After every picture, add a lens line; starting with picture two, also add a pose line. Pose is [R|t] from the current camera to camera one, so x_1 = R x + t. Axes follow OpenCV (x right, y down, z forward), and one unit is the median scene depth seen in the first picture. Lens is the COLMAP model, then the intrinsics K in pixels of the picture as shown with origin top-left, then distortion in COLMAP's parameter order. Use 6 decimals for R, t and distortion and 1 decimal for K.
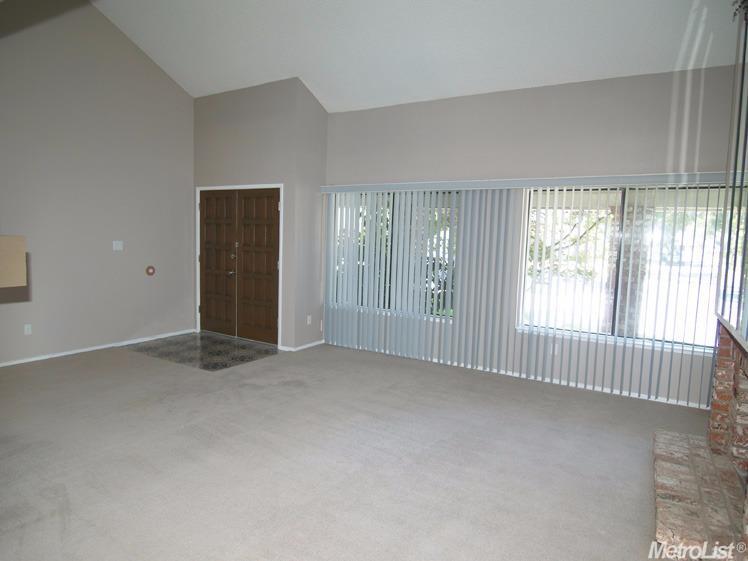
lens RADIAL K [[474.3, 0, 370.3], [0, 474.3, 281.0], [0, 0, 1]] dist [-0.025589, 0.002931]
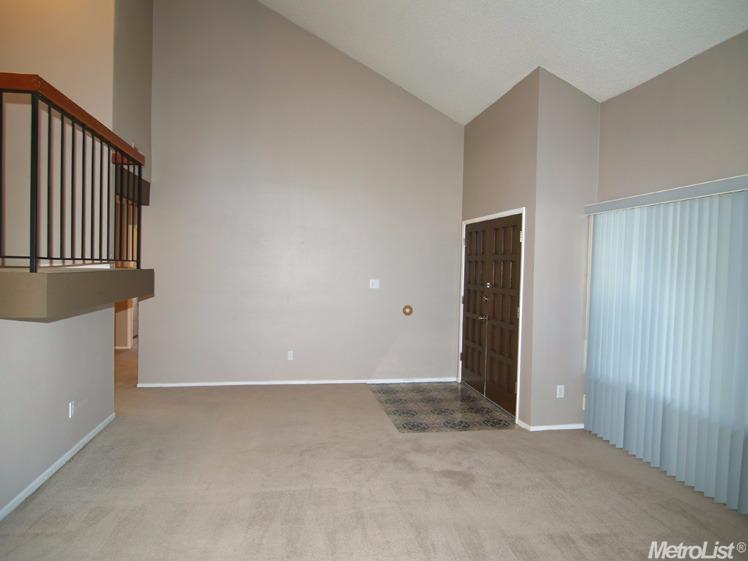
lens RADIAL K [[474.3, 0, 370.5], [0, 474.3, 274.8], [0, 0, 1]] dist [-0.025589, 0.002931]
pose [[0.653234, -0.000550, -0.757156, 0.227273], [-0.071671, 0.995465, -0.062557, -0.028609], [0.753756, 0.095130, 0.650232, 0.307818]]
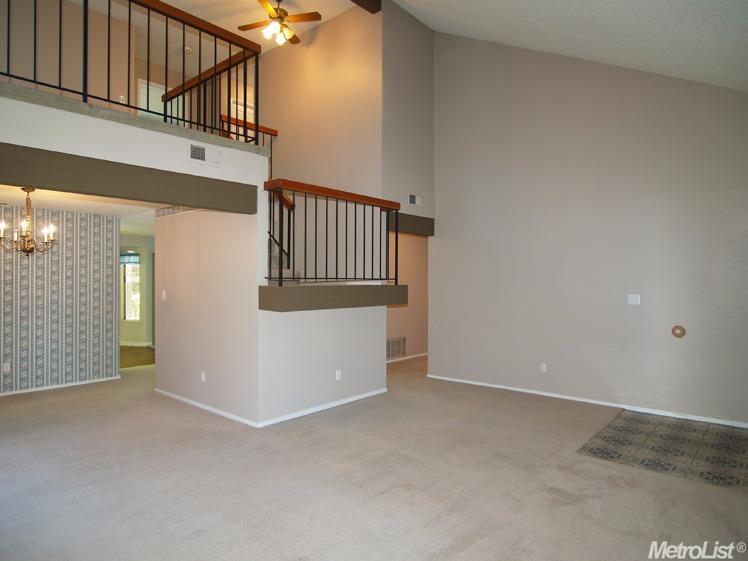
lens RADIAL K [[474.3, 0, 371.6], [0, 474.3, 282.3], [0, 0, 1]] dist [-0.025589, 0.002931]
pose [[-0.174950, -0.023833, -0.984289, 0.437971], [-0.096715, 0.995288, -0.006909, -0.050465], [0.979816, 0.093986, -0.176430, 0.627996]]
